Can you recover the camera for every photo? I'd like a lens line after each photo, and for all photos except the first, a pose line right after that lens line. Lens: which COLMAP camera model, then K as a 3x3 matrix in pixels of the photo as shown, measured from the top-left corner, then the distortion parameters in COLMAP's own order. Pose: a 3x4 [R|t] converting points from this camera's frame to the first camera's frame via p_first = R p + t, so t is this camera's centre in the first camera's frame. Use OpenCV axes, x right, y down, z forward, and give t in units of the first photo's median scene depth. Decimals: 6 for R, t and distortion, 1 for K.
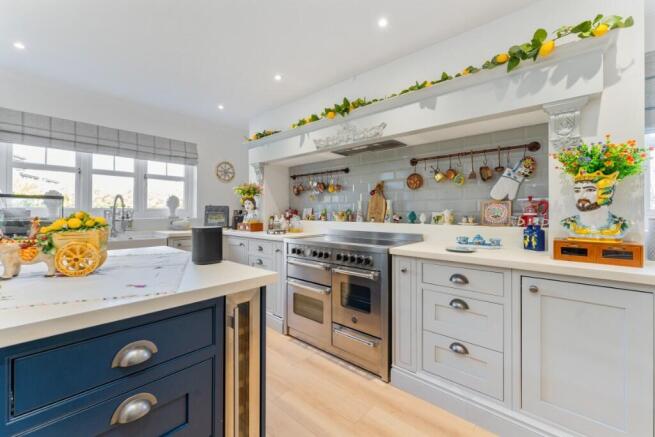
lens RADIAL K [[270.5, 0, 323.6], [0, 270.5, 212.1], [0, 0, 1]] dist [-0.002343, -0.000362]
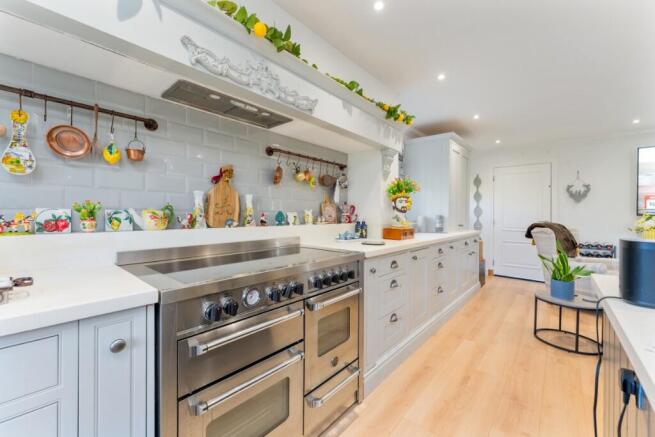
lens RADIAL K [[265.9, 0, 328.5], [0, 265.9, 215.9], [0, 0, 1]] dist [-0.001138, -0.000258]
pose [[-0.016425, -0.007537, 0.999837, -0.656995], [-0.009145, 0.999931, 0.007387, 0.005170], [-0.999823, -0.009022, -0.016493, 1.141974]]
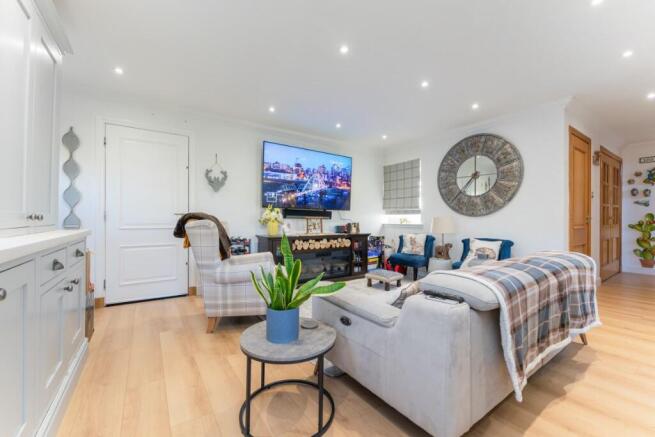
lens RADIAL K [[265.9, 0, 328.5], [0, 265.9, 215.9], [0, 0, 1]] dist [-0.001138, -0.000258]
pose [[-0.972452, -0.006405, 0.233014, 0.380823], [-0.008787, 0.999919, -0.009183, 0.080805], [-0.232936, -0.010978, -0.972430, 0.631851]]
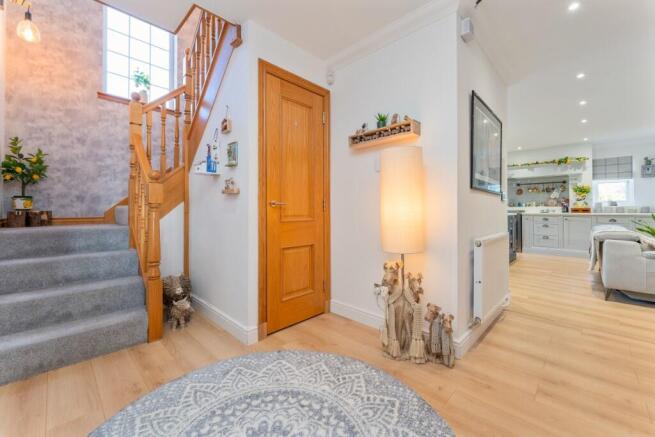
lens RADIAL K [[267.1, 0, 326.4], [0, 267.1, 206.7], [0, 0, 1]] dist [-0.001326, -0.000147]
pose [[0.999219, -0.005030, -0.039195, -2.085520], [0.004647, 0.999941, -0.009851, 0.078360], [0.039243, 0.009662, 0.999183, -2.468574]]
